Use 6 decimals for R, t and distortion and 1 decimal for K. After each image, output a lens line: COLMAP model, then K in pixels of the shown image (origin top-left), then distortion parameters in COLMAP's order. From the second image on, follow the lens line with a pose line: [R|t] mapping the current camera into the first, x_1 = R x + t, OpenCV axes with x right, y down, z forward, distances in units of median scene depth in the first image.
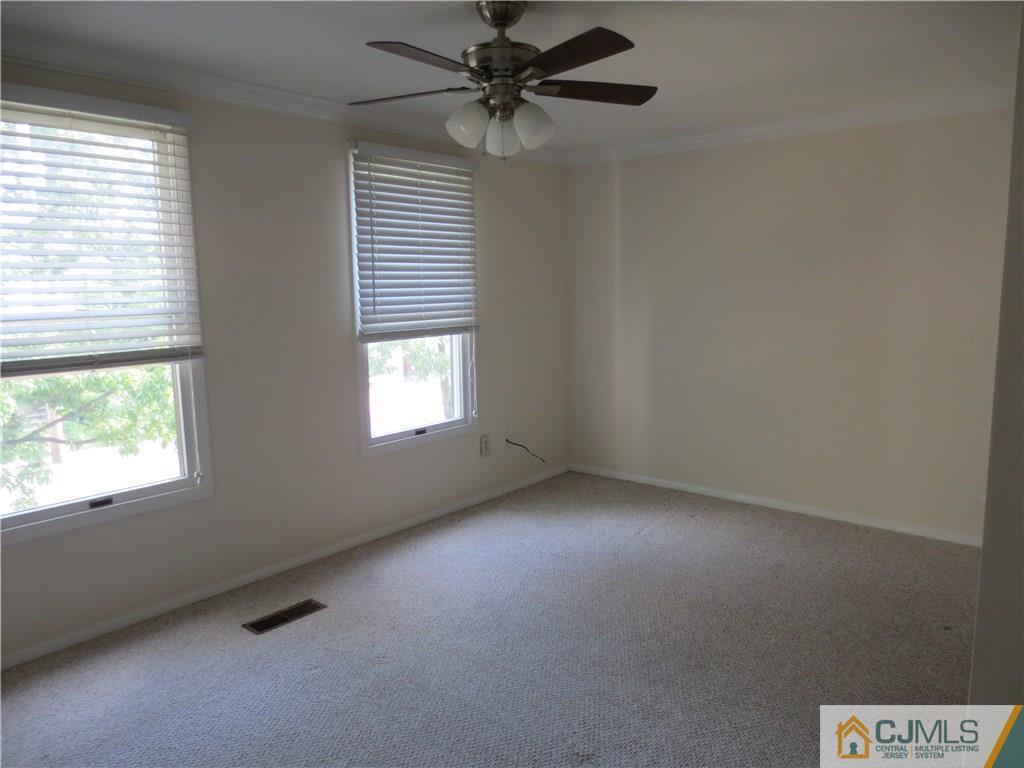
lens RADIAL K [[719.1, 0, 508.0], [0, 719.1, 390.3], [0, 0, 1]] dist [-0.050471, 0.024654]
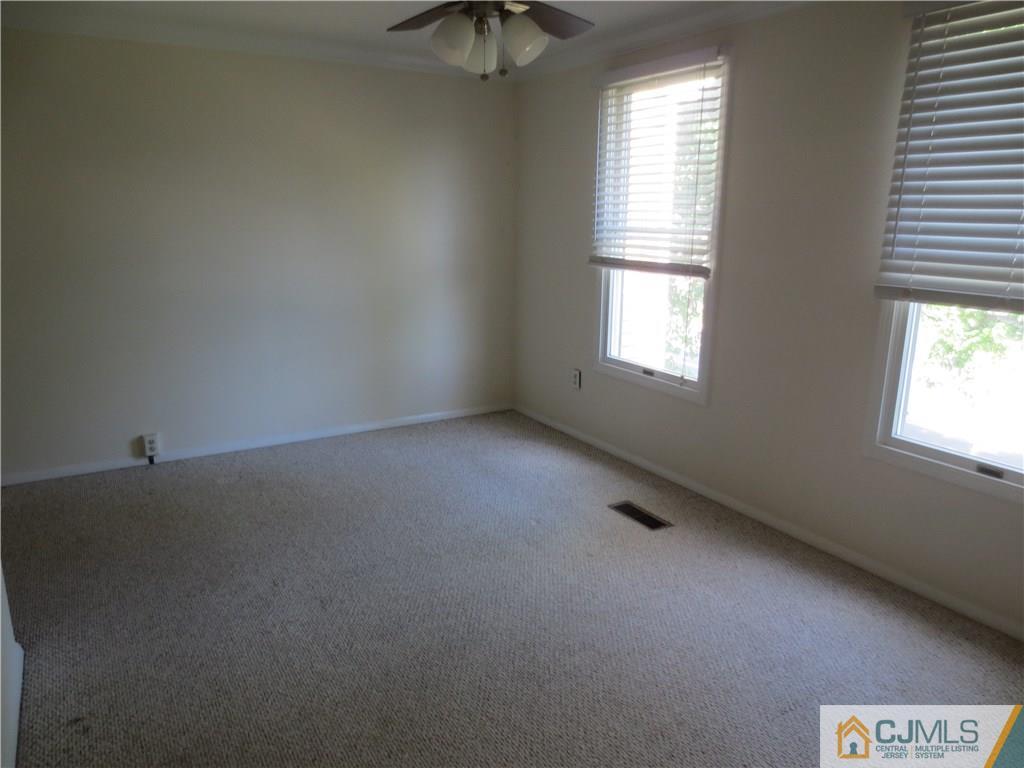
lens RADIAL K [[719.1, 0, 508.0], [0, 719.1, 390.3], [0, 0, 1]] dist [-0.050471, 0.024654]
pose [[-0.323562, 0.233762, -0.916877, 0.602955], [-0.151695, 0.943653, 0.294122, -0.133366], [0.933968, 0.234252, -0.269870, 0.886567]]
